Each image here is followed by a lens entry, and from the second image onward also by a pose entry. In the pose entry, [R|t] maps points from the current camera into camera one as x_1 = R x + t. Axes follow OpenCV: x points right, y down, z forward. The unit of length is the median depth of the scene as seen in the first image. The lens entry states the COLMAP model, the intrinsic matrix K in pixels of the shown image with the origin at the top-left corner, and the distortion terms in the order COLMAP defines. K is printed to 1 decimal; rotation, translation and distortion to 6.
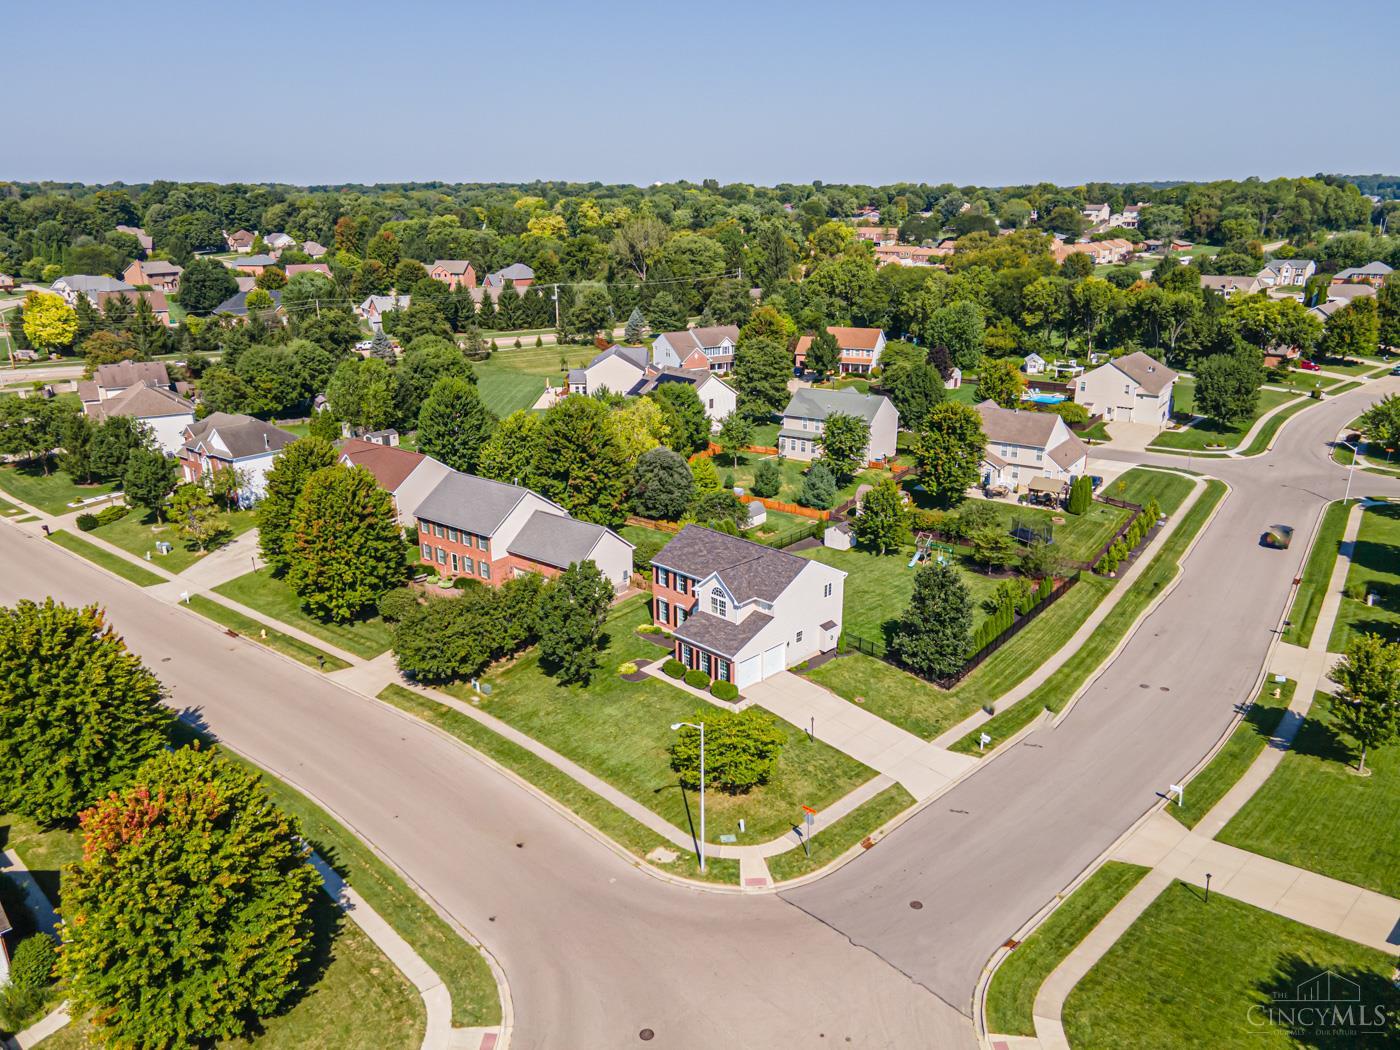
lens RADIAL K [[1015.4, 0, 695.4], [0, 1015.4, 522.0], [0, 0, 1]] dist [0.047823, -0.003438]
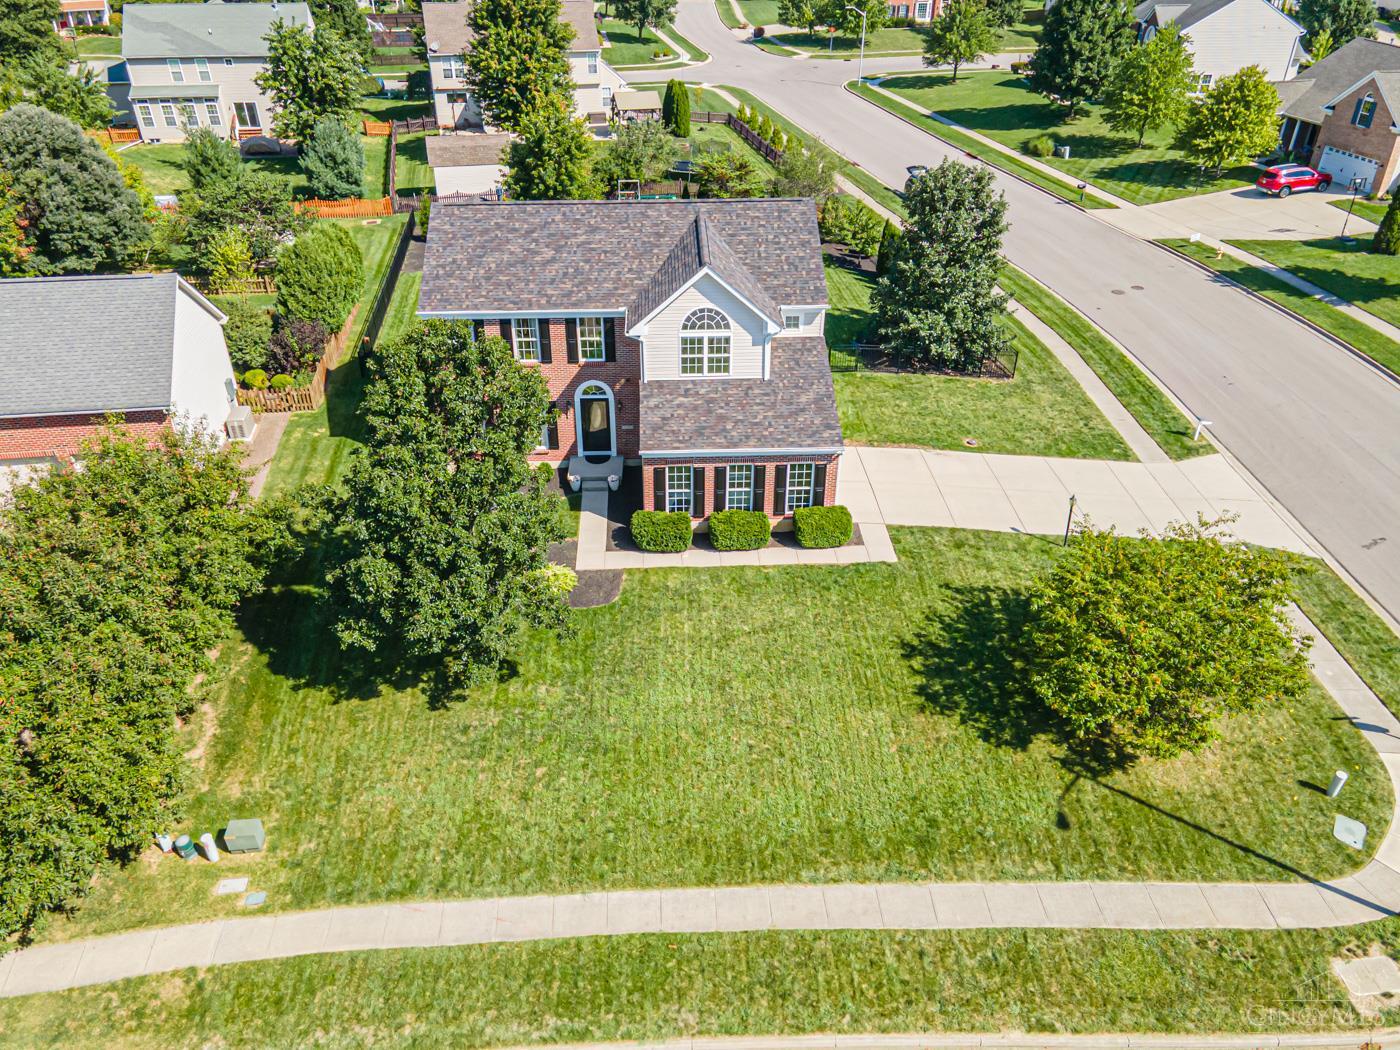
lens RADIAL K [[1015.4, 0, 695.4], [0, 1015.4, 522.0], [0, 0, 1]] dist [0.047823, -0.003438]
pose [[0.677982, -0.388187, 0.624221, -0.275727], [0.219778, 0.917392, 0.331797, 0.006343], [-0.701455, -0.087762, 0.707290, 0.715009]]
